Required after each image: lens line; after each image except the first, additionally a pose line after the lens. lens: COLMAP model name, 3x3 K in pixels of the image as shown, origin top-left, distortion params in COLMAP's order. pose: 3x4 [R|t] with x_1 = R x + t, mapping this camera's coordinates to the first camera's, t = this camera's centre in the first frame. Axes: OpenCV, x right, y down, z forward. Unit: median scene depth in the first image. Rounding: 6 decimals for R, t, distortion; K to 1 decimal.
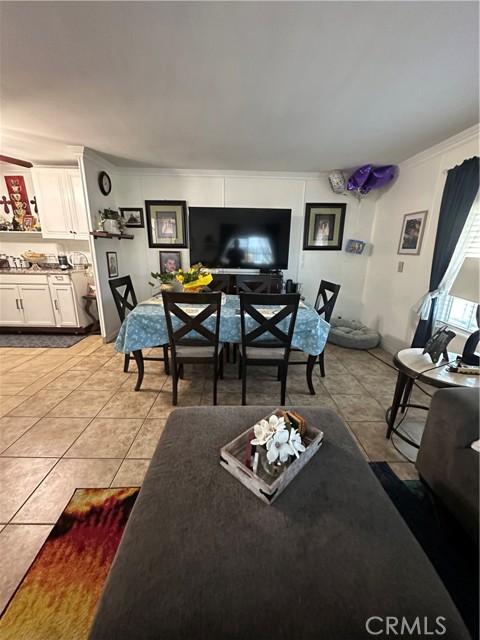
lens RADIAL K [[254.8, 0, 240.0], [0, 254.8, 320.0], [0, 0, 1]] dist [-0.004784, 0.000961]
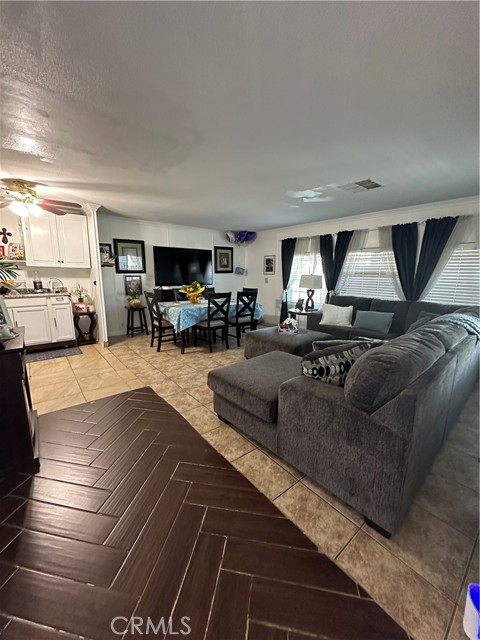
lens RADIAL K [[254.8, 0, 240.0], [0, 254.8, 320.0], [0, 0, 1]] dist [-0.004784, 0.000961]
pose [[0.782616, -0.126415, 0.609534, -0.789079], [0.178426, 0.983633, -0.025090, 0.113750], [-0.596386, 0.128393, 0.792363, -0.441990]]
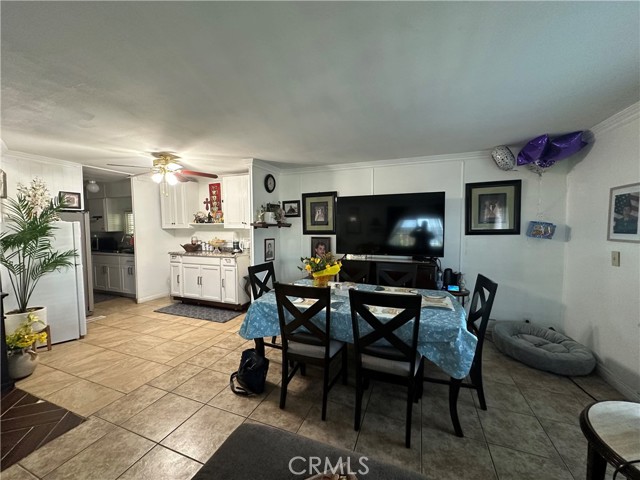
lens RADIAL K [[254.8, 0, 320.0], [0, 254.8, 240.0], [0, 0, 1]] dist [-0.004784, 0.000961]
pose [[0.927449, -0.003283, -0.373935, 0.131891], [-0.081420, 0.974198, -0.210495, -0.043469], [0.364978, 0.225670, 0.903252, 0.061603]]
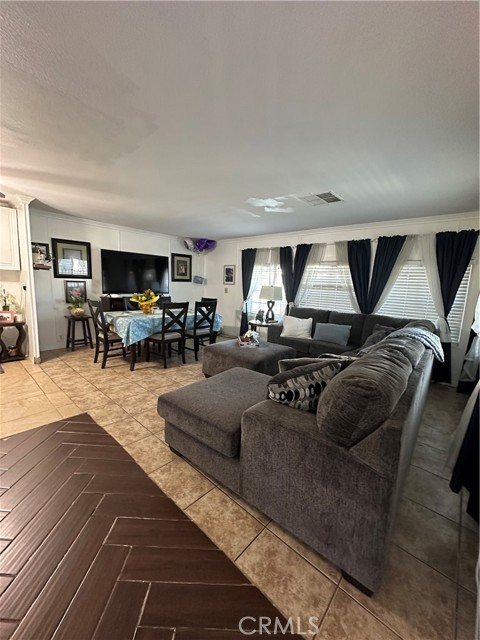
lens RADIAL K [[254.8, 0, 240.0], [0, 254.8, 320.0], [0, 0, 1]] dist [-0.004784, 0.000961]
pose [[0.676076, -0.097294, 0.730380, -0.740246], [0.177916, 0.983469, -0.033679, 0.101036], [-0.715030, 0.152716, 0.682210, -0.388891]]
